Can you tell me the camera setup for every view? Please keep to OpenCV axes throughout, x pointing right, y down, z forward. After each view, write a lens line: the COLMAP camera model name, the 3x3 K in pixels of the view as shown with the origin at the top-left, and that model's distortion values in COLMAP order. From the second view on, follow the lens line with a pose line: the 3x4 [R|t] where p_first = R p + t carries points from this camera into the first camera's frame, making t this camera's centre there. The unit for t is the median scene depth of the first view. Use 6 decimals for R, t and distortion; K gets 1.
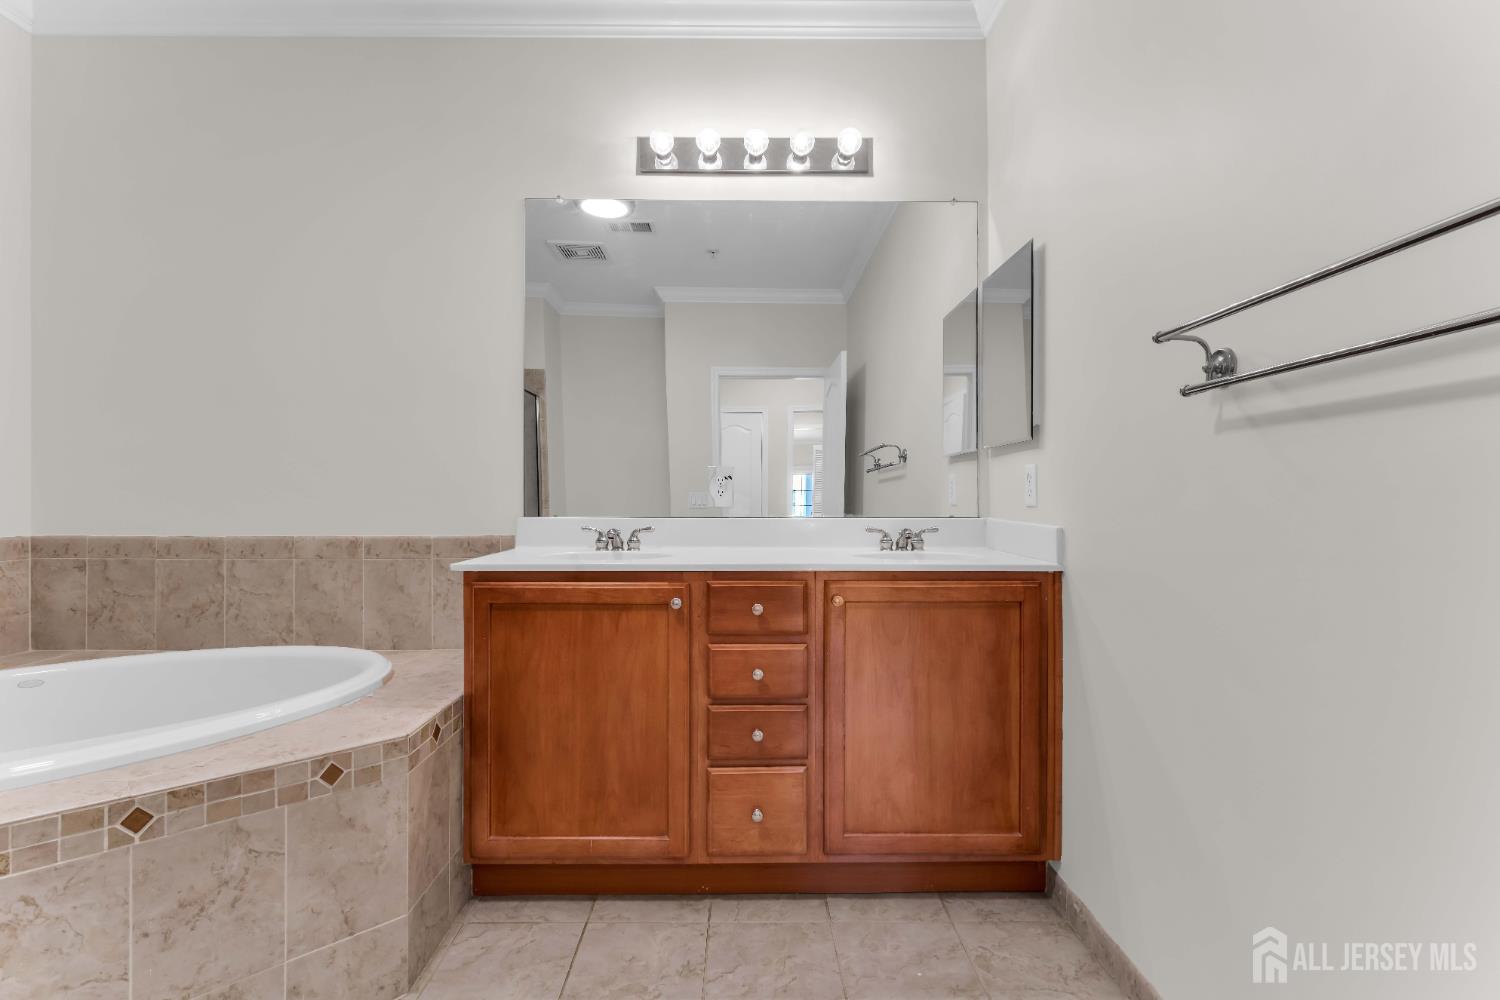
lens RADIAL K [[726.6, 0, 759.5], [0, 726.6, 495.0], [0, 0, 1]] dist [0.000126, 0.000109]
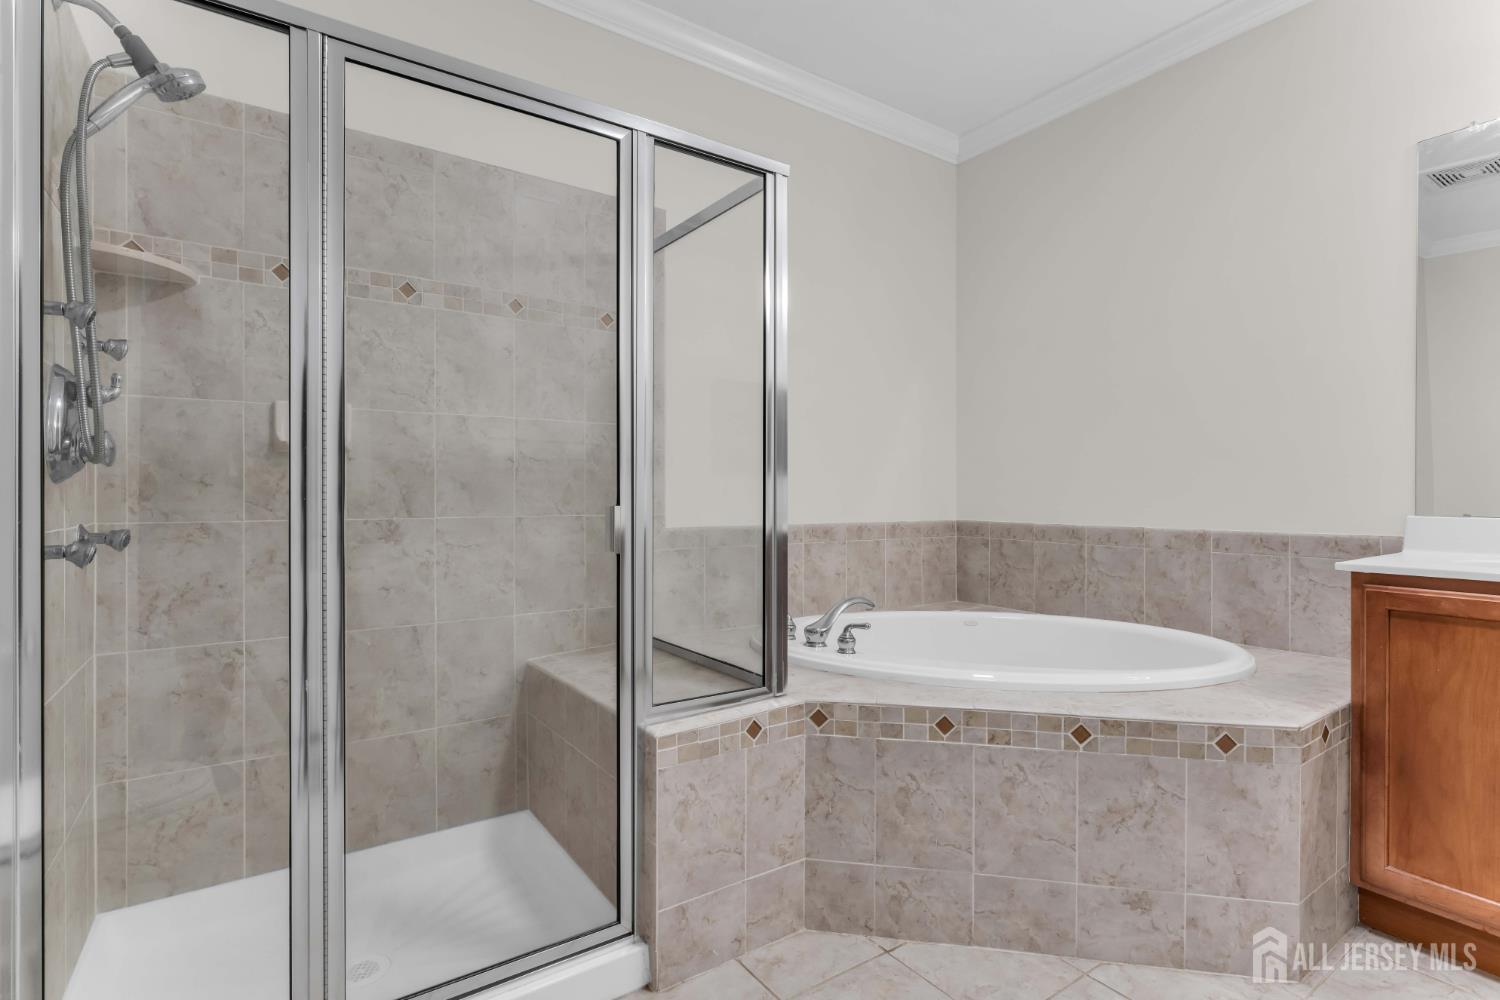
lens RADIAL K [[726.6, 0, 759.5], [0, 726.6, 495.0], [0, 0, 1]] dist [0.000126, 0.000109]
pose [[0.547091, 0.001820, -0.837071, -0.045705], [0.003832, 0.999982, 0.004678, -0.001263], [0.837065, -0.005767, 0.547074, -0.169630]]
